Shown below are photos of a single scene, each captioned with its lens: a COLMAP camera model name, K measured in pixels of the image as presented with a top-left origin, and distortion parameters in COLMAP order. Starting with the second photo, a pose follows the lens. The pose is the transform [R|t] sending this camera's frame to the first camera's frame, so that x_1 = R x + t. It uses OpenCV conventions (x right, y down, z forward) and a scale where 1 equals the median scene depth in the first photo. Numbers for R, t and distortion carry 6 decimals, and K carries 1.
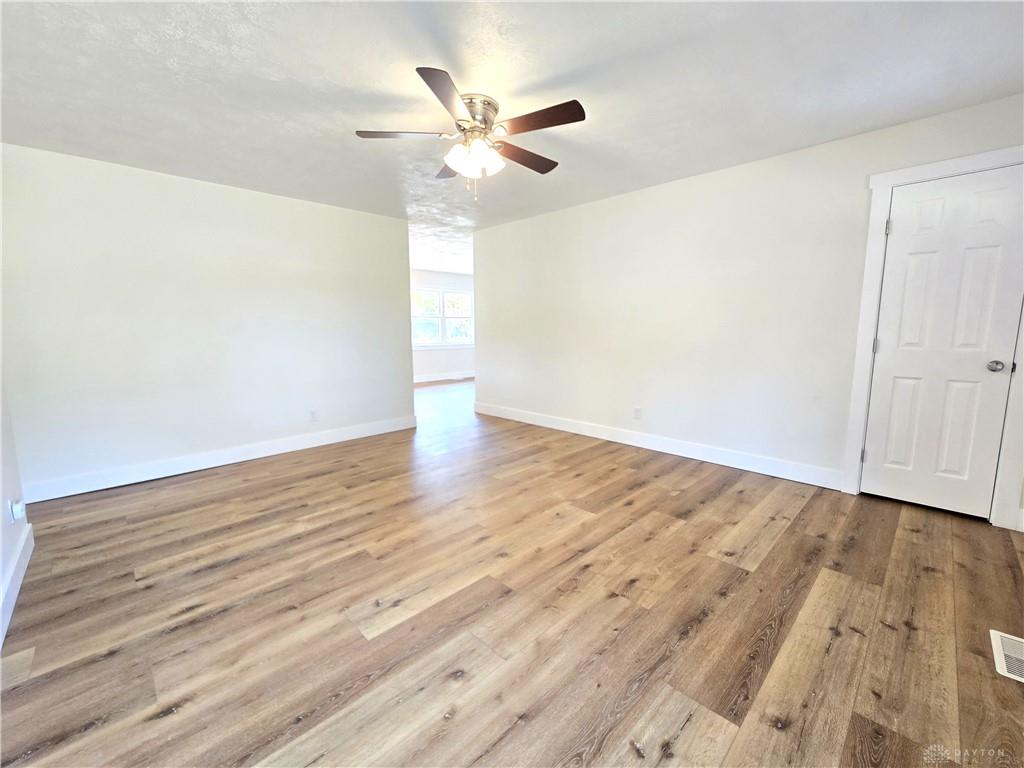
lens RADIAL K [[419.7, 0, 511.9], [0, 419.7, 384.5], [0, 0, 1]] dist [-0.001192, -0.000266]
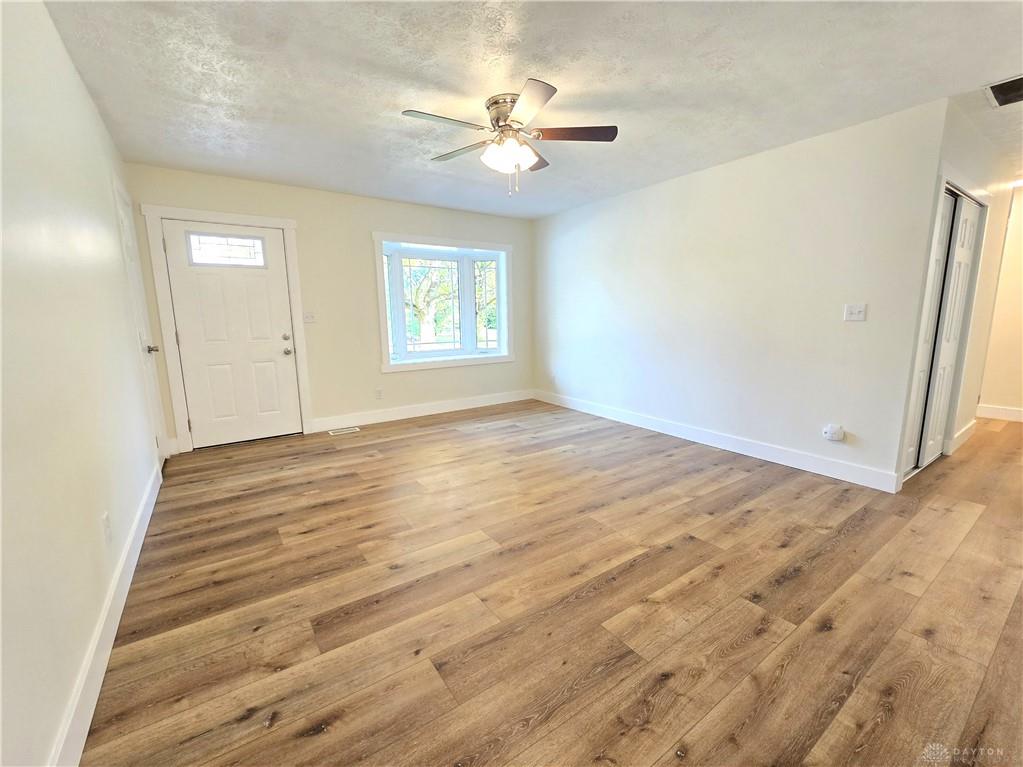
lens RADIAL K [[419.3, 0, 509.9], [0, 419.3, 384.7], [0, 0, 1]] dist [-0.001192, -0.000266]
pose [[-0.985681, -0.008297, 0.168415, -0.231333], [0.040733, 0.957492, 0.285569, -0.245484], [-0.163626, 0.288340, -0.943444, 1.869587]]
